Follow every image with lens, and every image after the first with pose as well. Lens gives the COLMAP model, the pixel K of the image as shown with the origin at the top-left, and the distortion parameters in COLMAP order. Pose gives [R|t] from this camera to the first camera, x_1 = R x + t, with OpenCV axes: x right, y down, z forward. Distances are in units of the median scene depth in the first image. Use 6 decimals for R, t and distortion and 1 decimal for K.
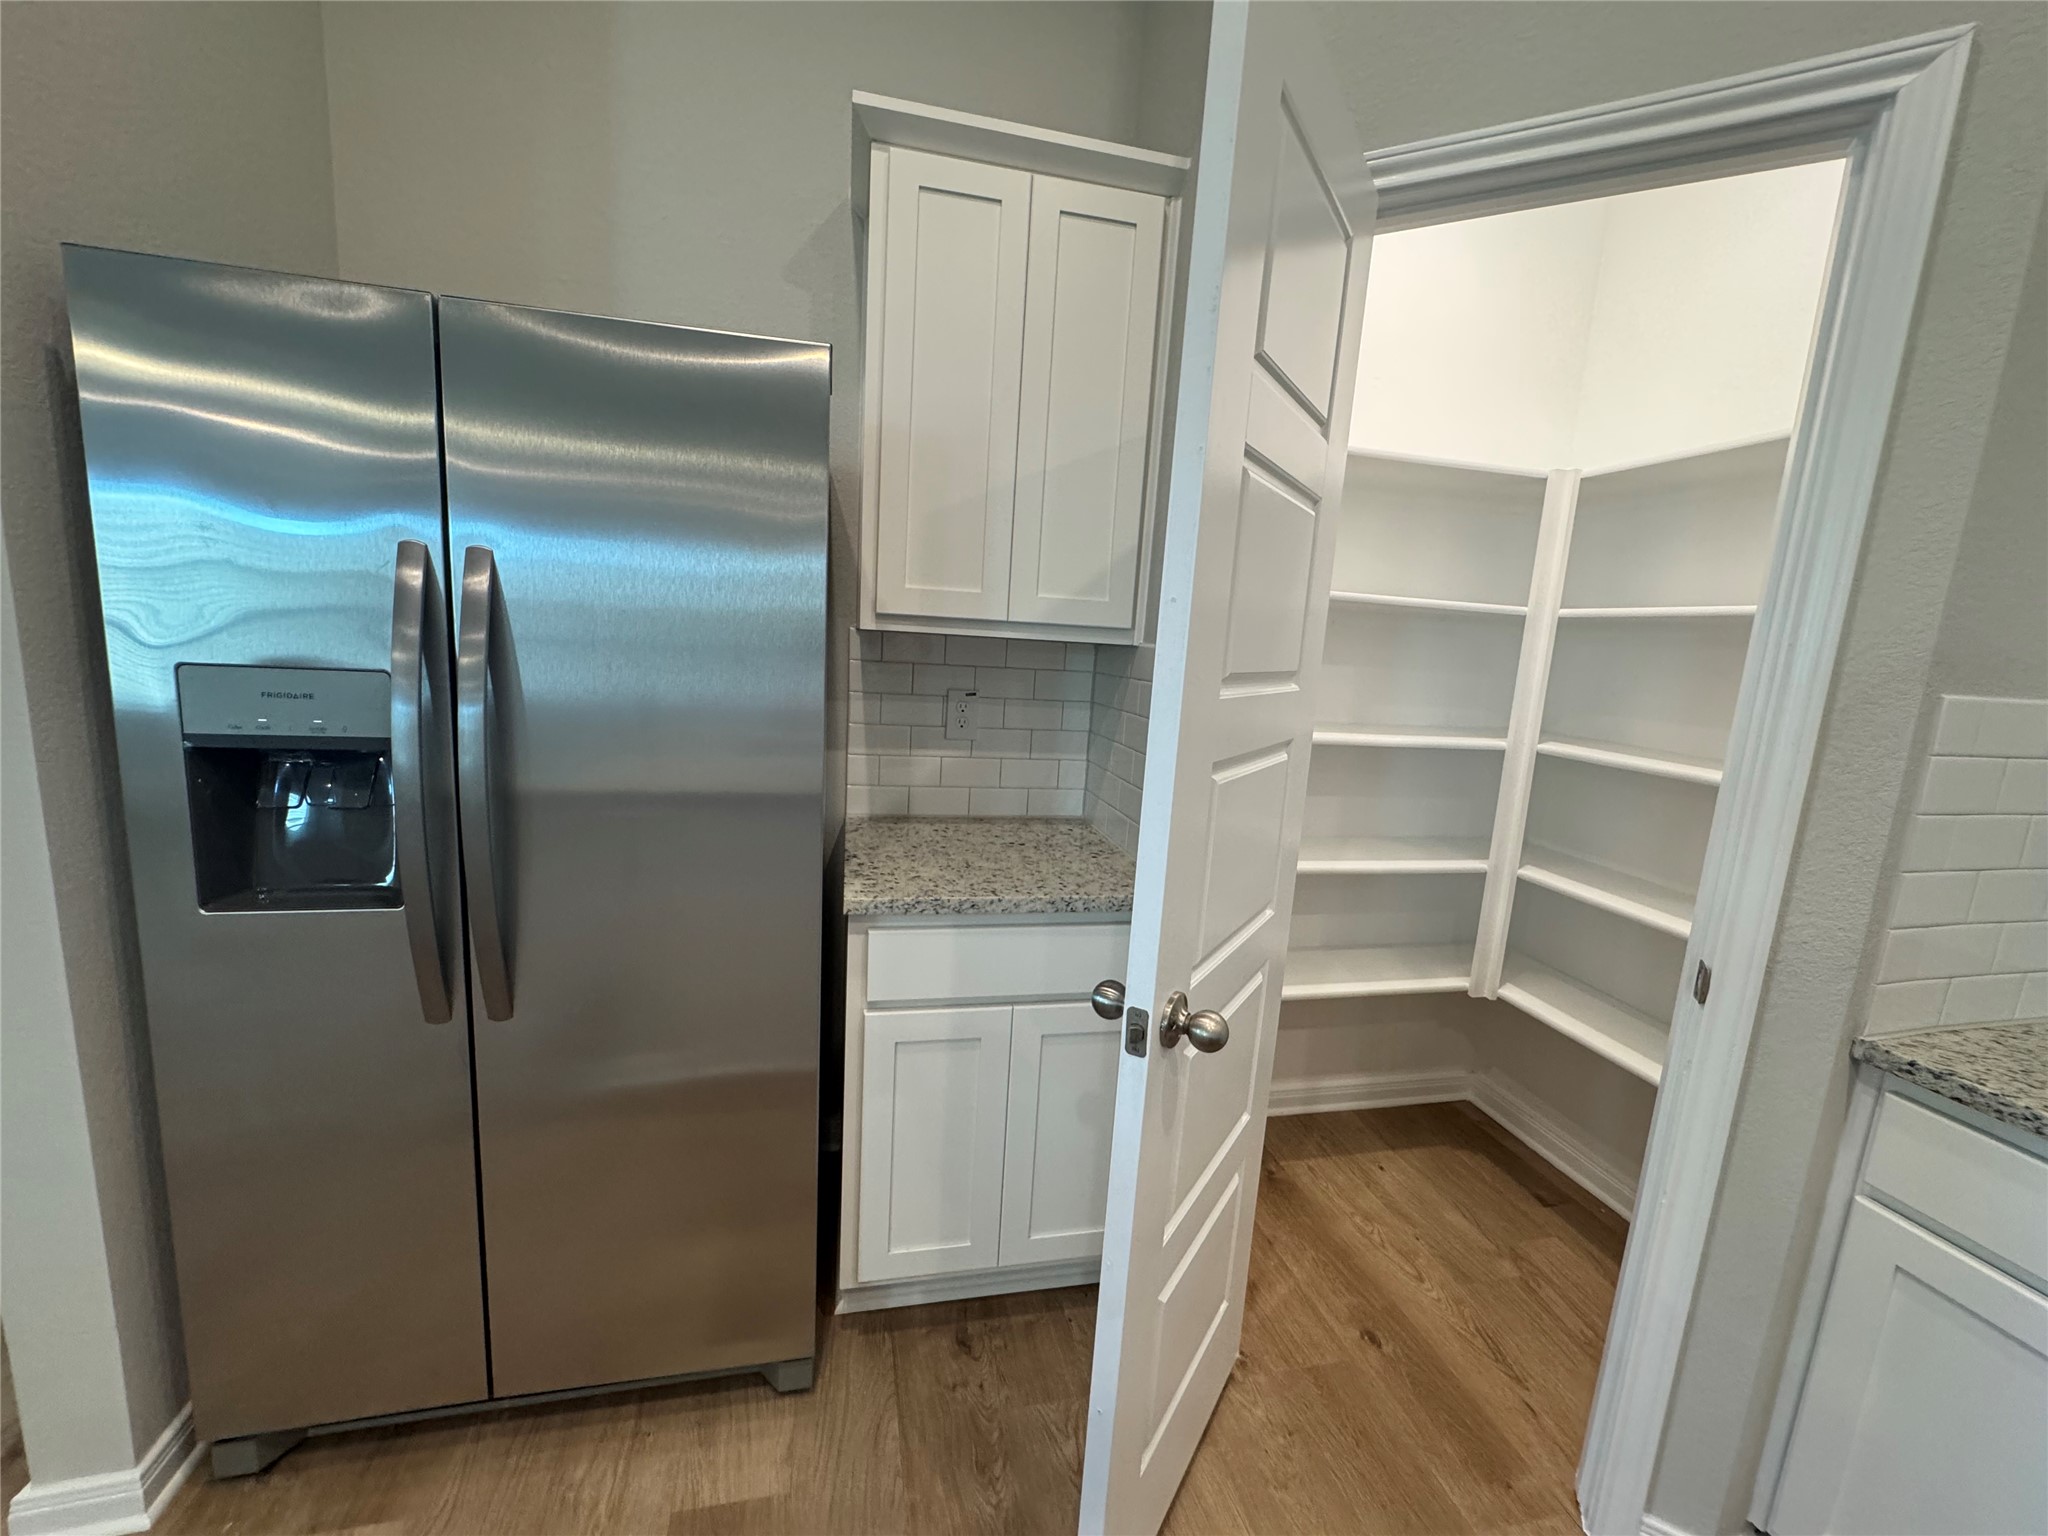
lens RADIAL K [[819.4, 0, 1023.1], [0, 819.4, 767.2], [0, 0, 1]] dist [-0.002958, -0.000127]
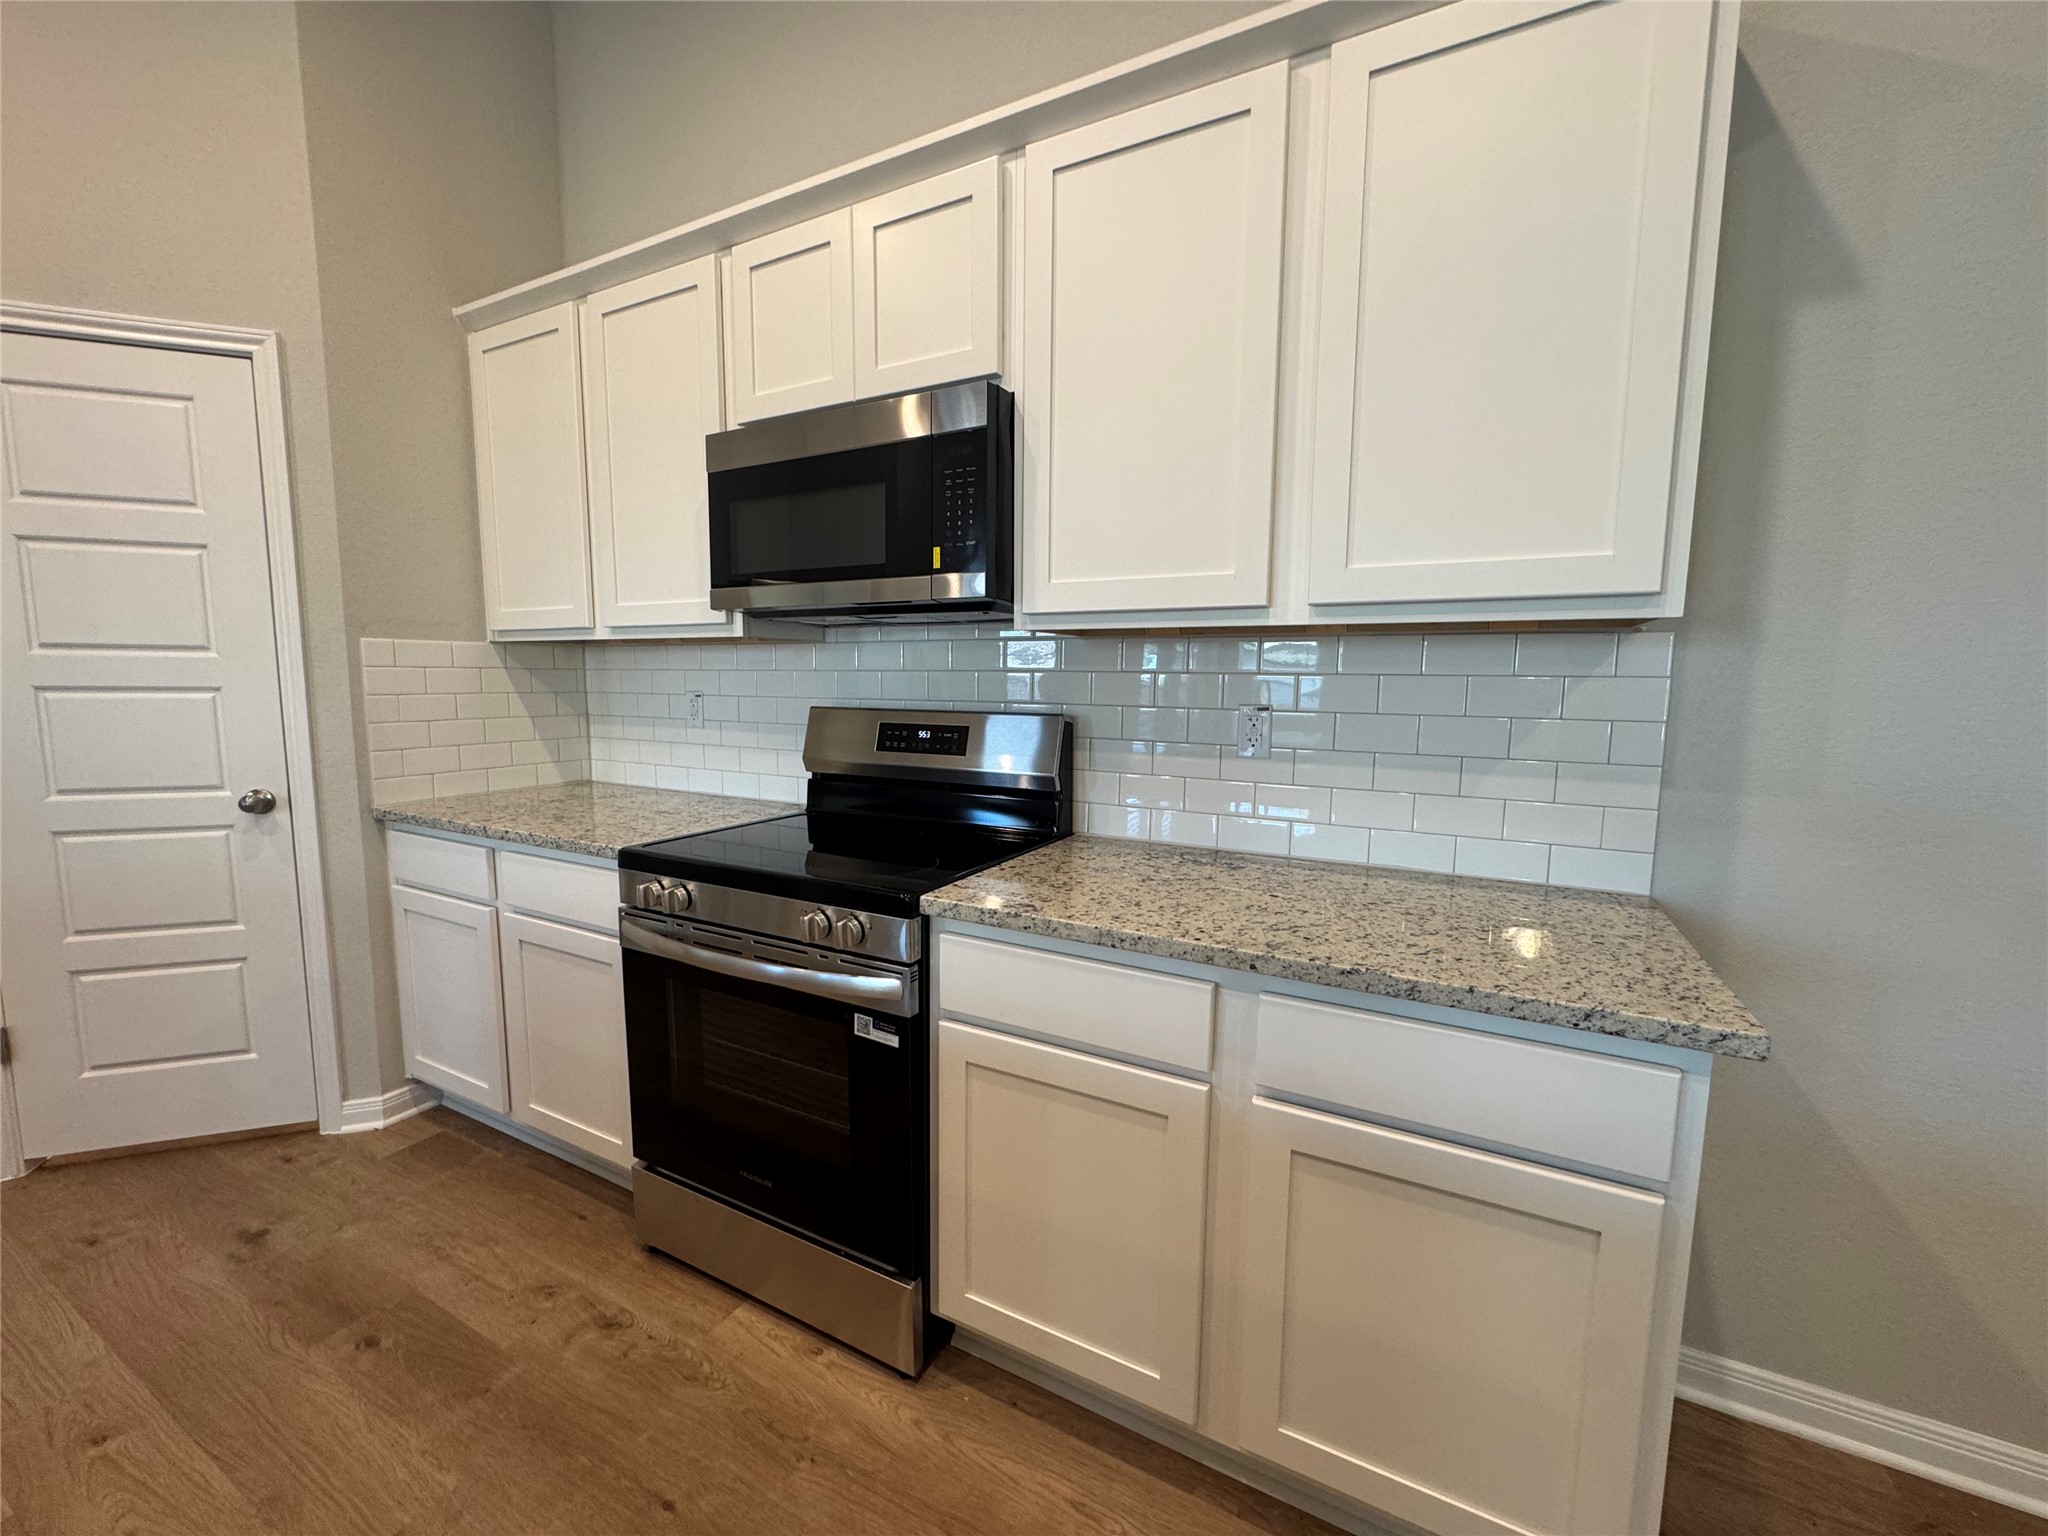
lens RADIAL K [[818.4, 0, 1021.9], [0, 818.4, 766.1], [0, 0, 1]] dist [-0.003073, 0.000253]
pose [[0.653665, -0.138075, 0.744081, 0.435564], [0.153588, 0.986958, 0.048220, 0.286068], [-0.741035, 0.082762, 0.666346, -1.186751]]
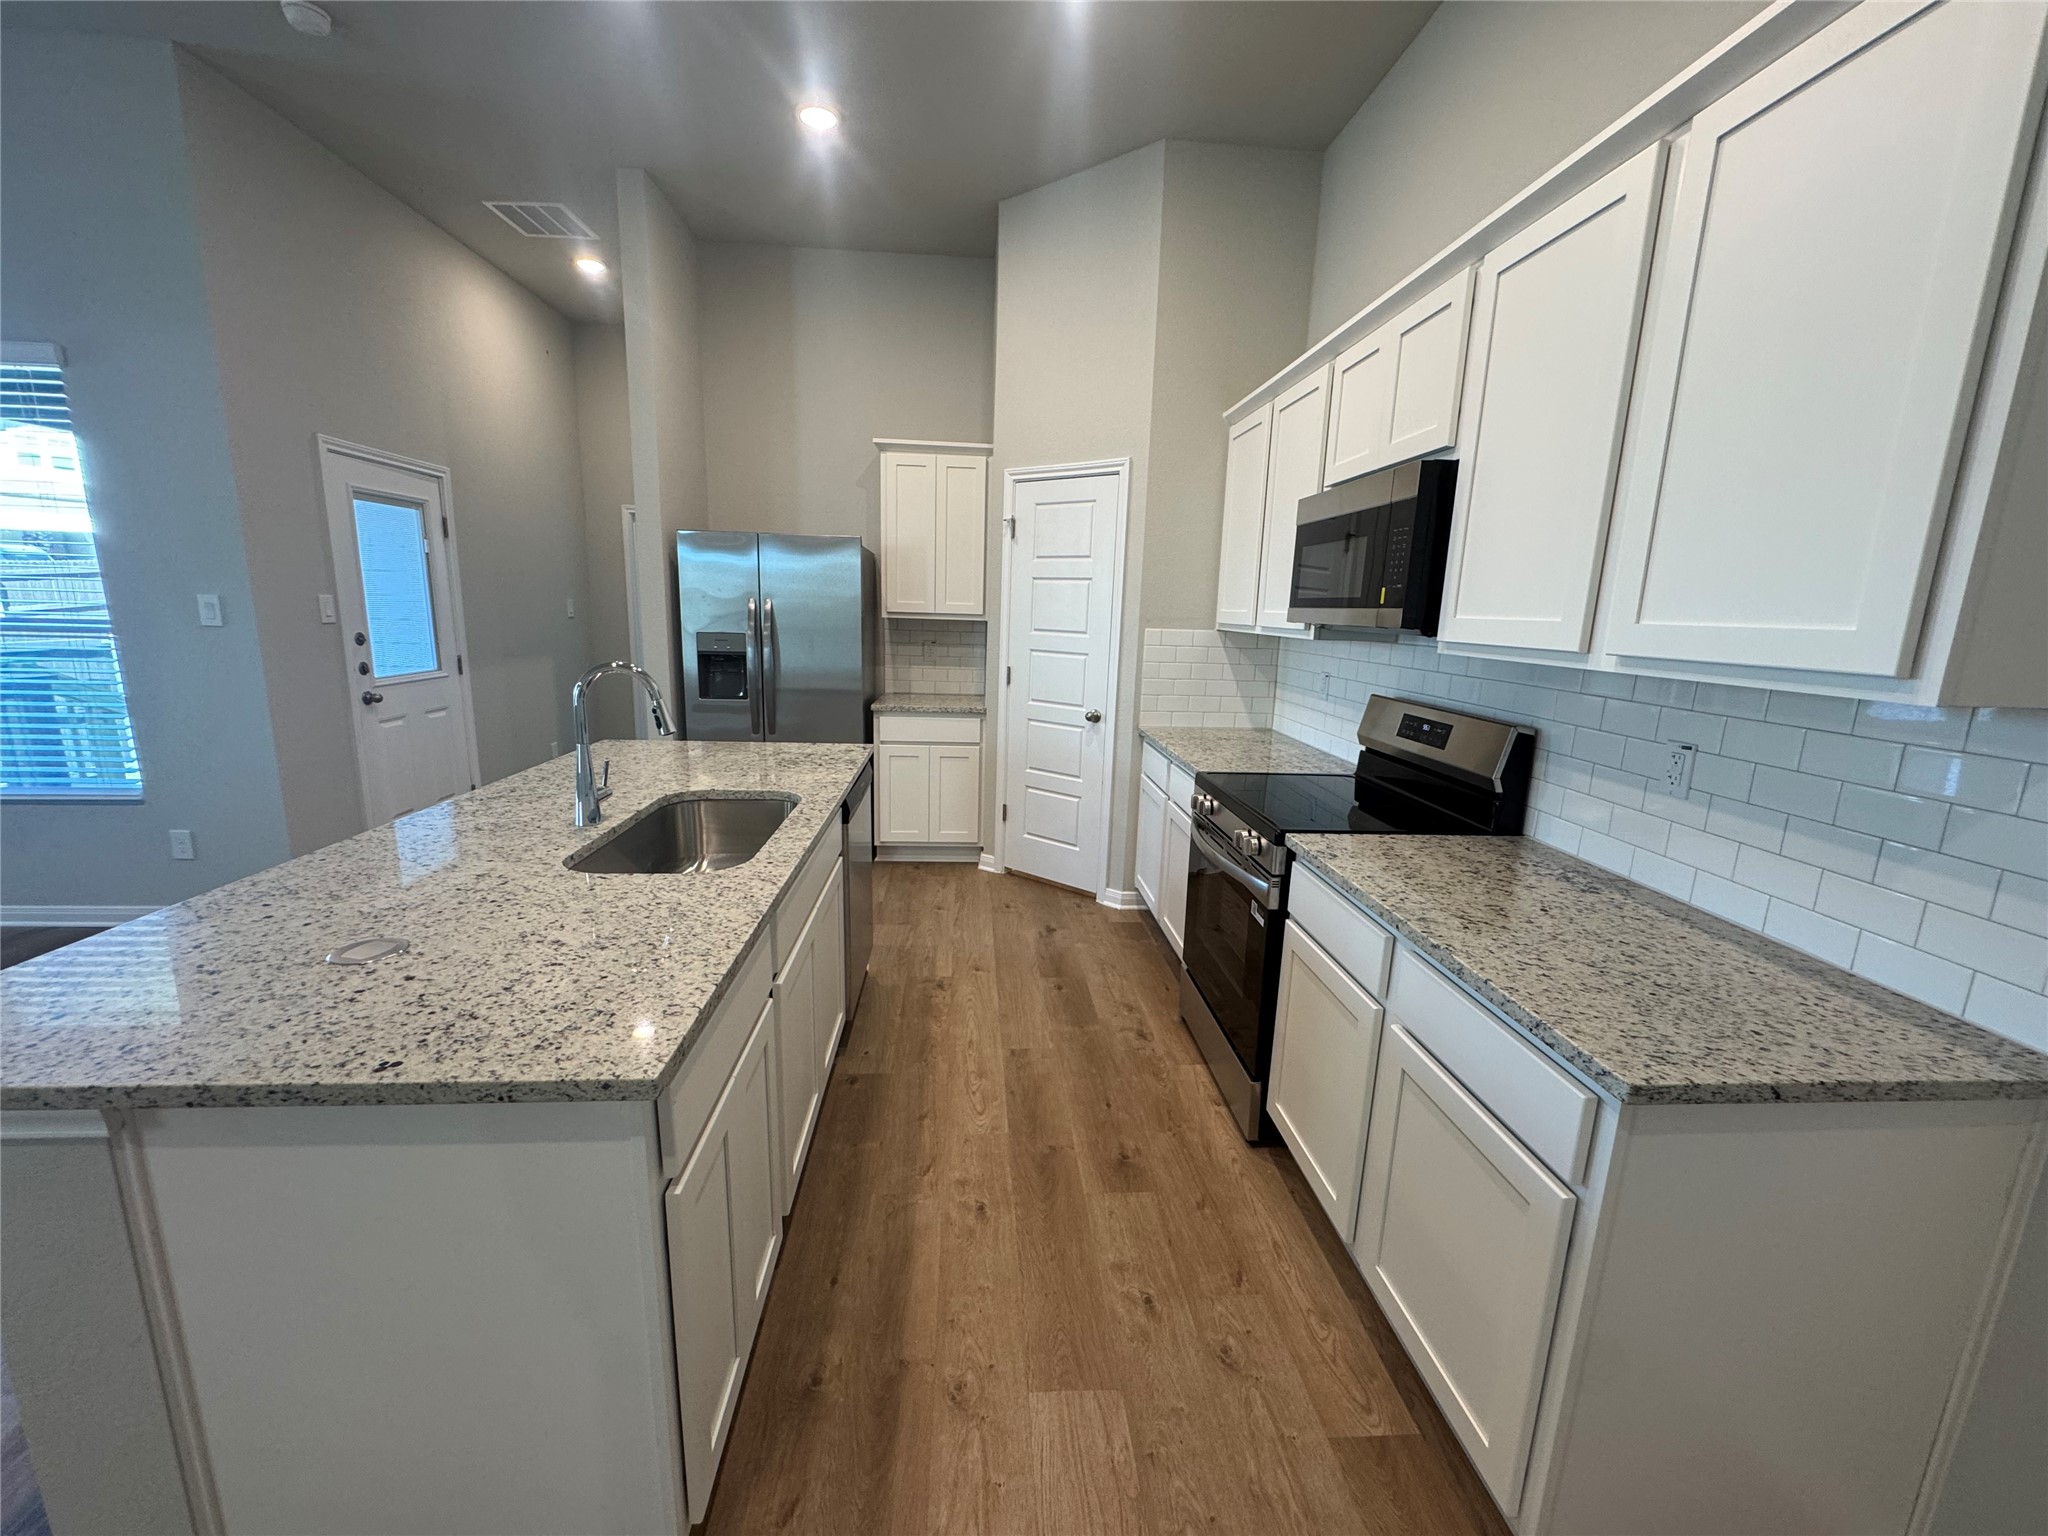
lens RADIAL K [[818.4, 0, 1021.9], [0, 818.4, 766.1], [0, 0, 1]] dist [-0.003073, 0.000253]
pose [[0.987456, 0.000756, -0.157893, 0.815806], [0.003192, 0.999689, 0.024751, 0.309230], [0.157862, -0.024944, 0.987146, -1.931703]]
